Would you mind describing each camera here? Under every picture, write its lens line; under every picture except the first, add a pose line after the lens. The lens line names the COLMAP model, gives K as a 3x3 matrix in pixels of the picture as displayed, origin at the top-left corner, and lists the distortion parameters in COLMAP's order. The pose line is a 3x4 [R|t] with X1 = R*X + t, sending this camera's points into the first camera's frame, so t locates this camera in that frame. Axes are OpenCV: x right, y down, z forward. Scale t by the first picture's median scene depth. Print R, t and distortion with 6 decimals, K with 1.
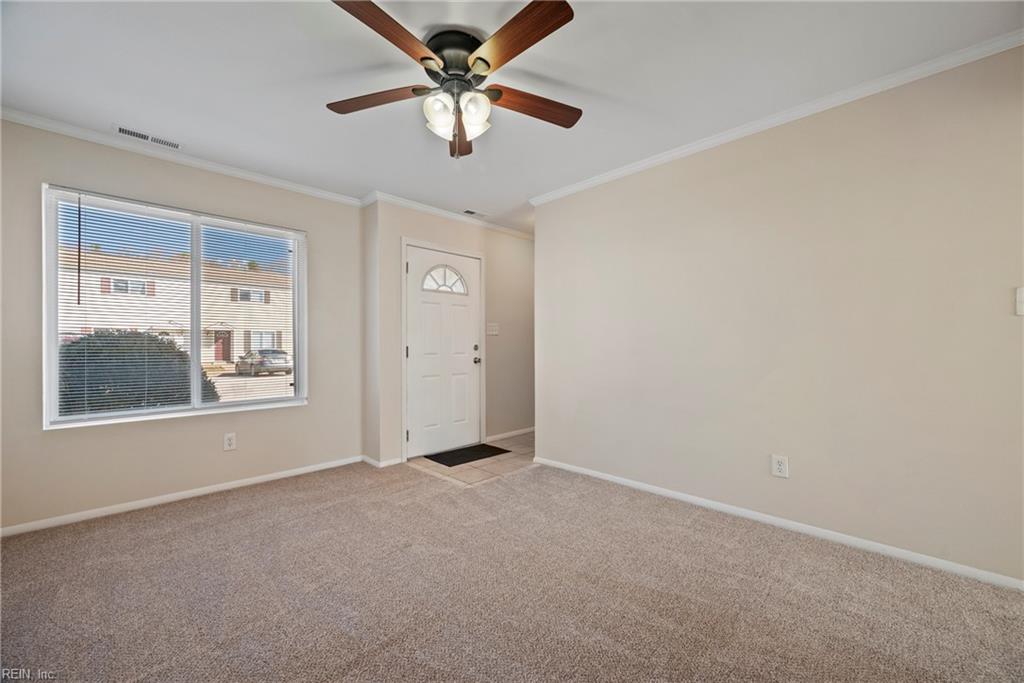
lens RADIAL K [[394.8, 0, 512.0], [0, 394.8, 341.5], [0, 0, 1]] dist [-0.001085, -0.000264]
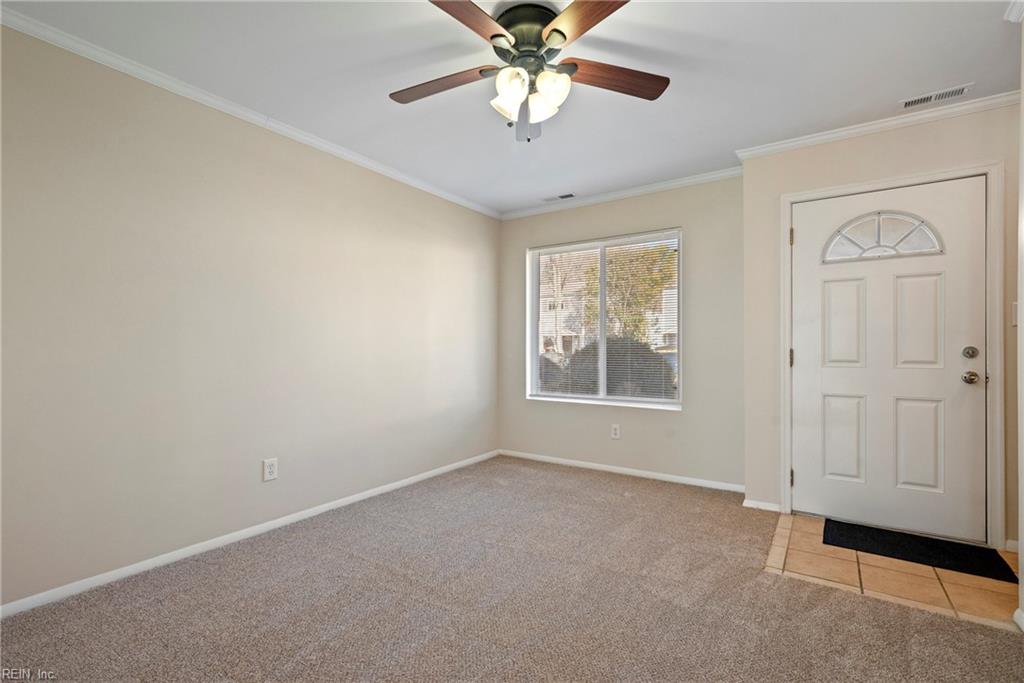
lens RADIAL K [[463.8, 0, 512.0], [0, 463.8, 341.5], [0, 0, 1]] dist [0.001972, 0.000136]
pose [[0.193471, -0.006078, -0.981087, 0.503489], [0.013178, 0.999907, -0.003596, -0.006365], [0.981017, -0.012233, 0.193533, 0.405180]]
